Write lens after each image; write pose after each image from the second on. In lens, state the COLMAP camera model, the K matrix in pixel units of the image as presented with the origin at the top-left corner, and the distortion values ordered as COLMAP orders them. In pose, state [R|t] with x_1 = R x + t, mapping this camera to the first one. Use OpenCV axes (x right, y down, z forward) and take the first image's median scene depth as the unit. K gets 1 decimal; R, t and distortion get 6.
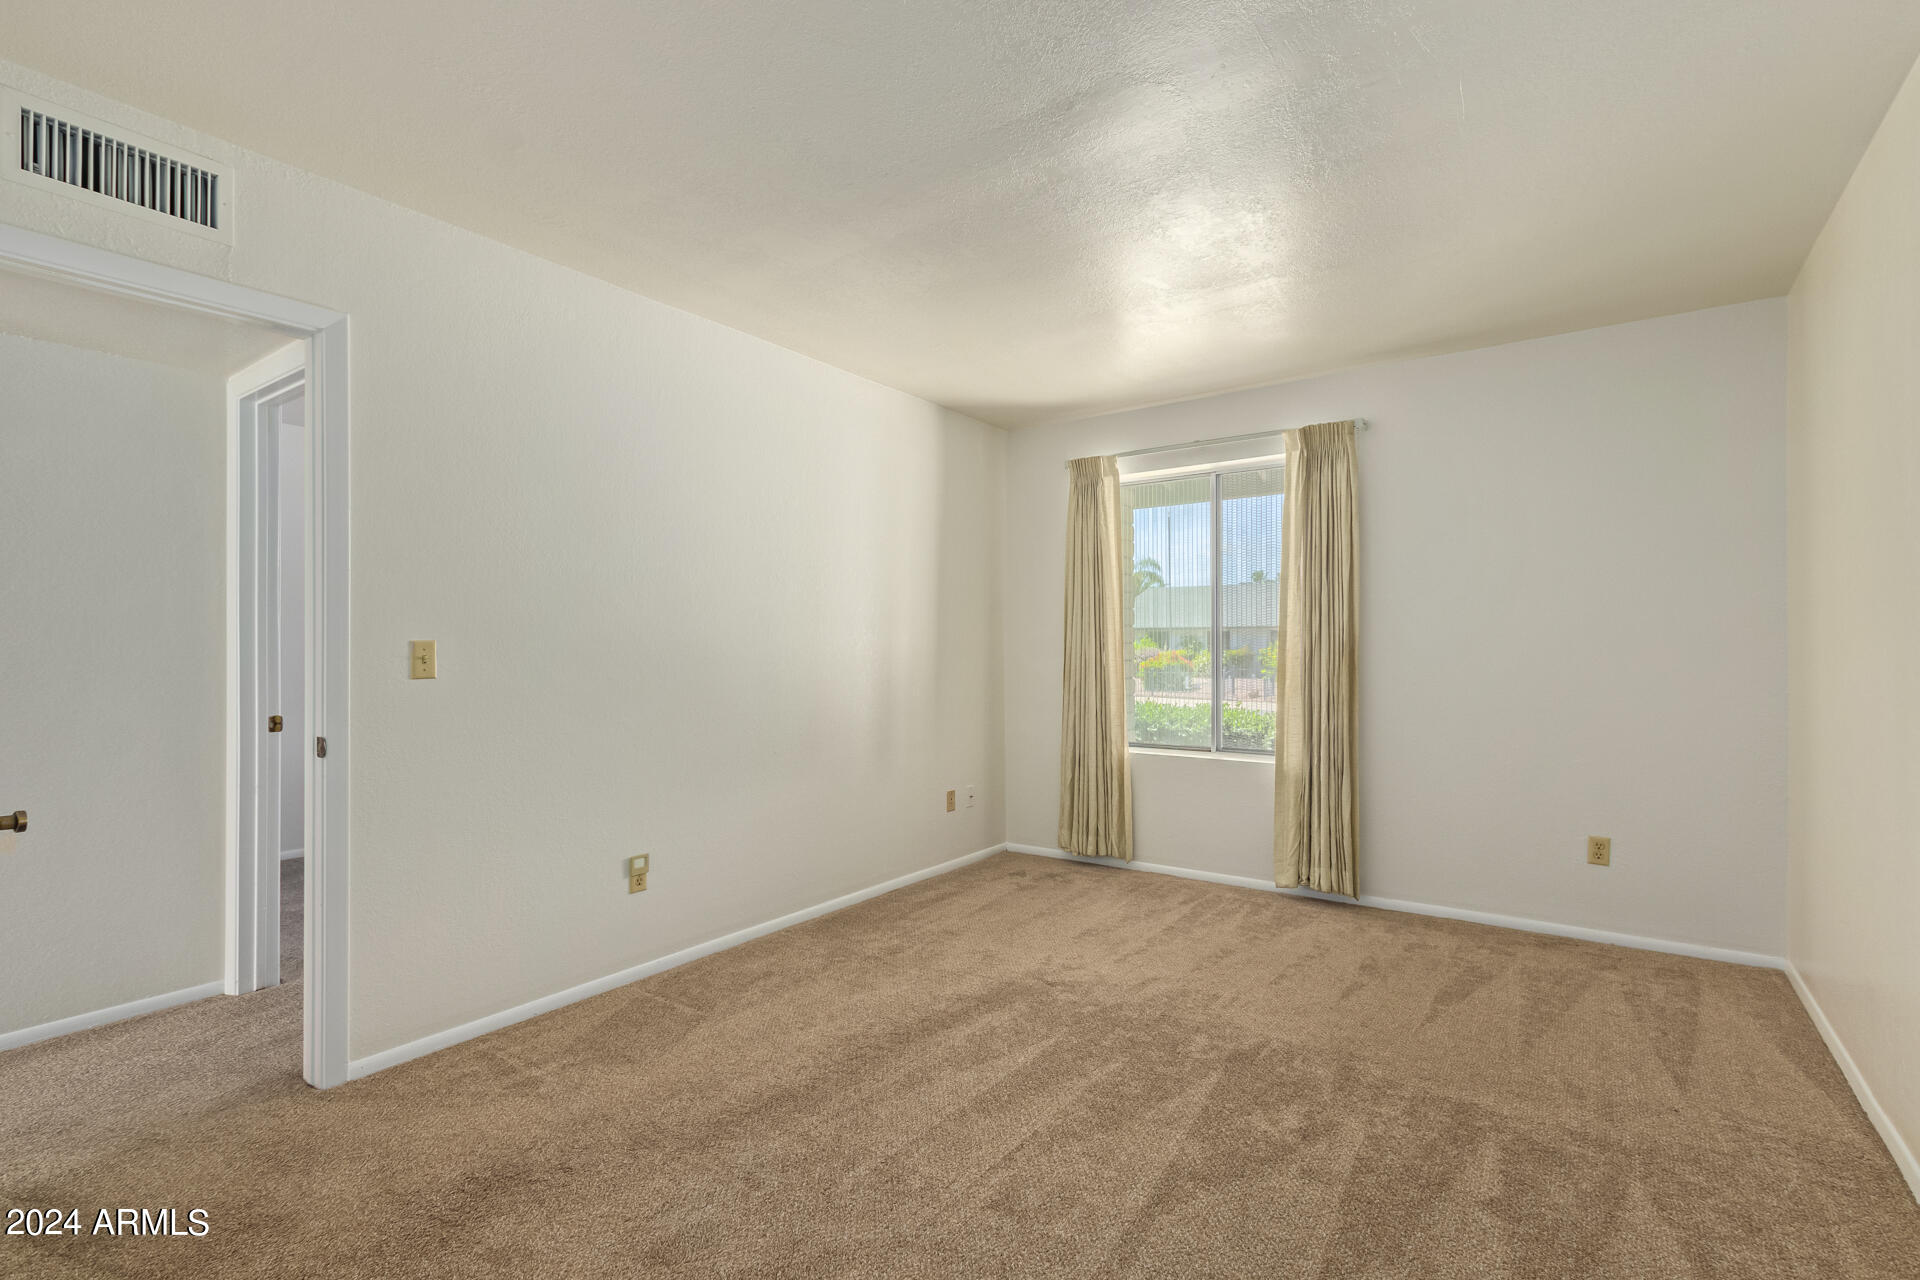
lens RADIAL K [[877.6, 0, 949.8], [0, 877.6, 646.0], [0, 0, 1]] dist [-0.000083, -0.000164]
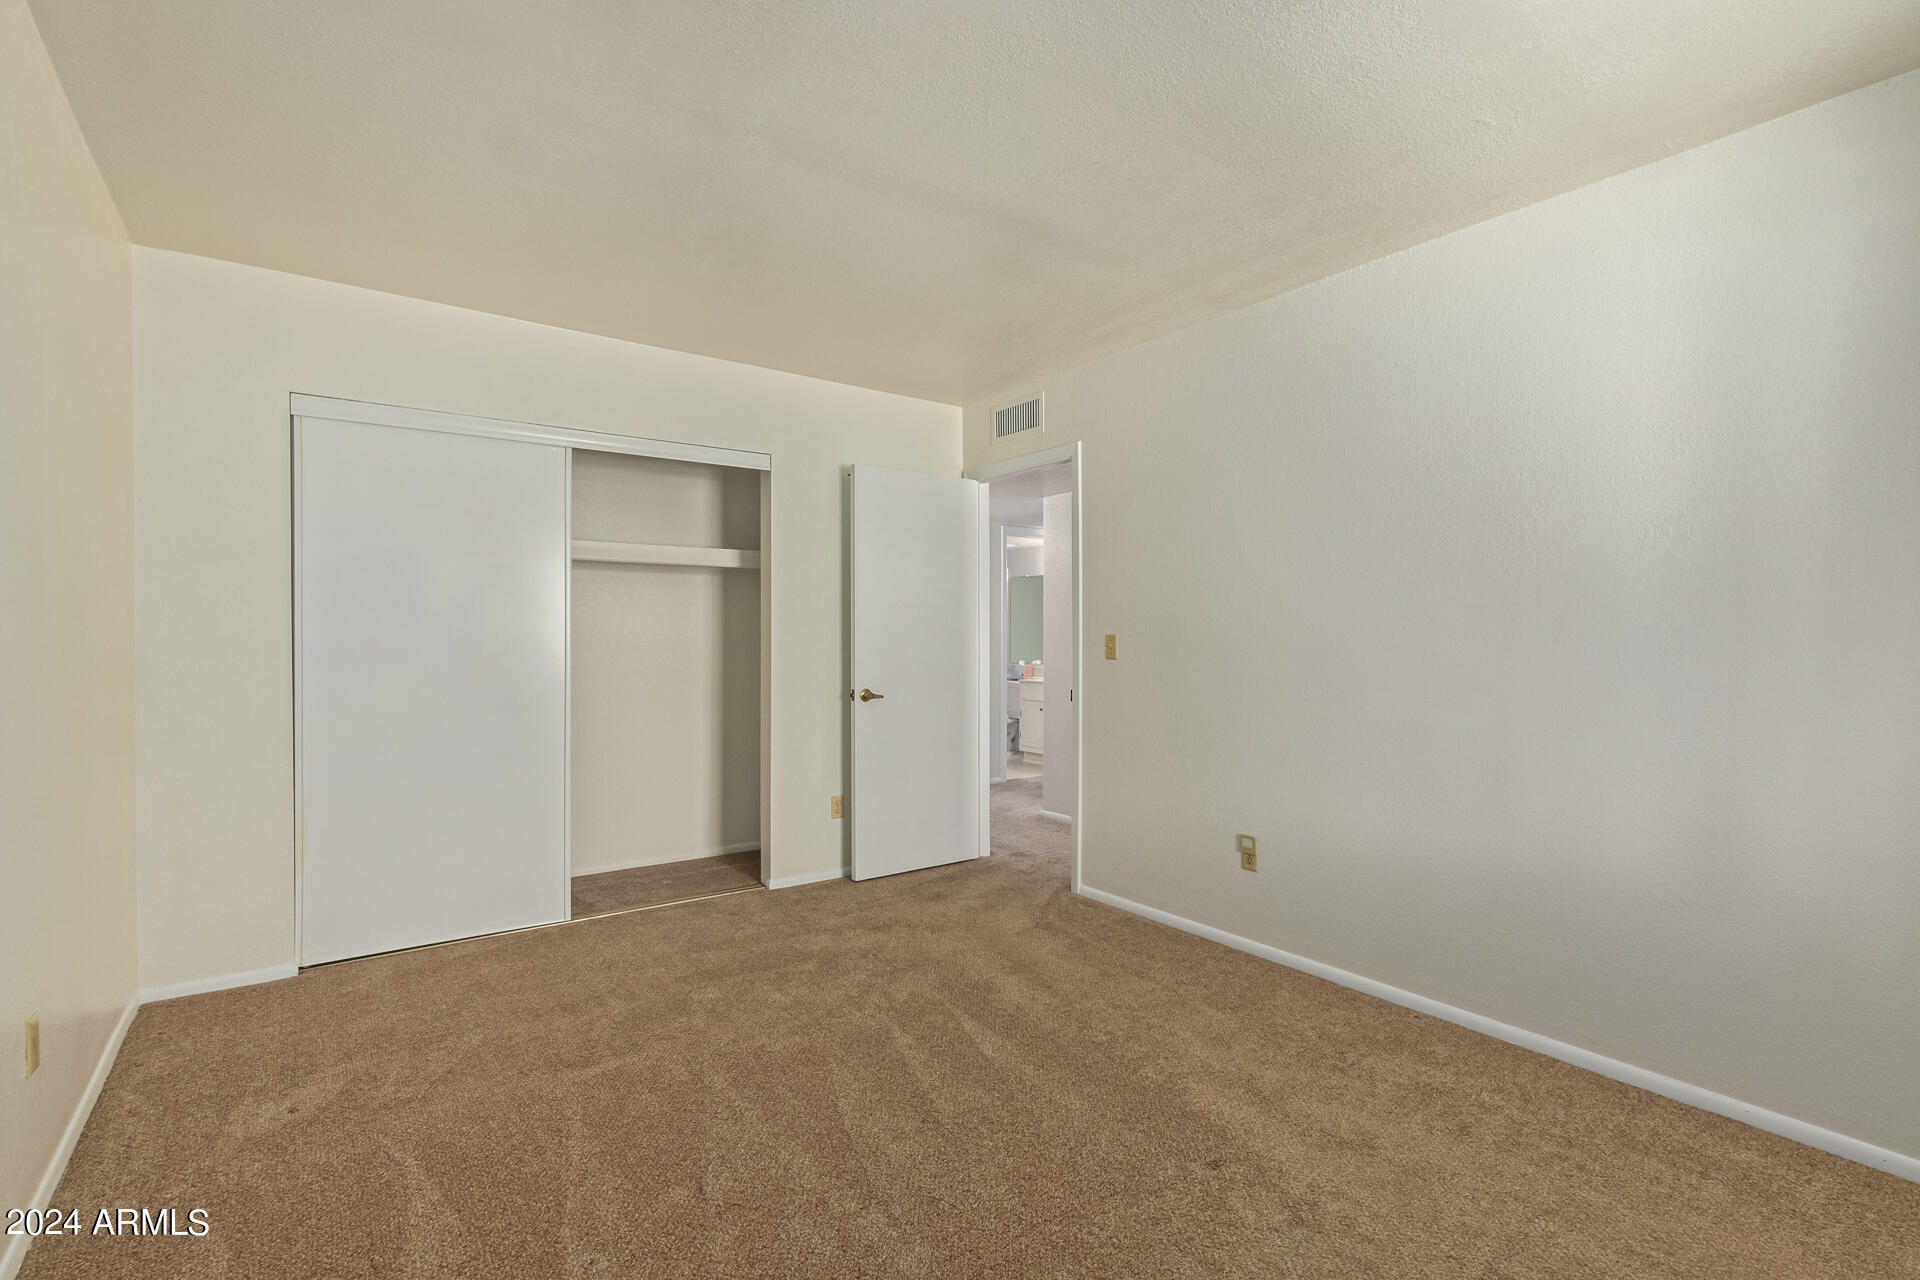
lens RADIAL K [[877.6, 0, 949.8], [0, 877.6, 646.0], [0, 0, 1]] dist [-0.000083, -0.000164]
pose [[-0.319916, 0.006004, -0.947427, 0.787756], [0.002446, 0.999982, 0.005512, 0.003785], [0.947443, -0.000554, -0.319925, 1.034983]]
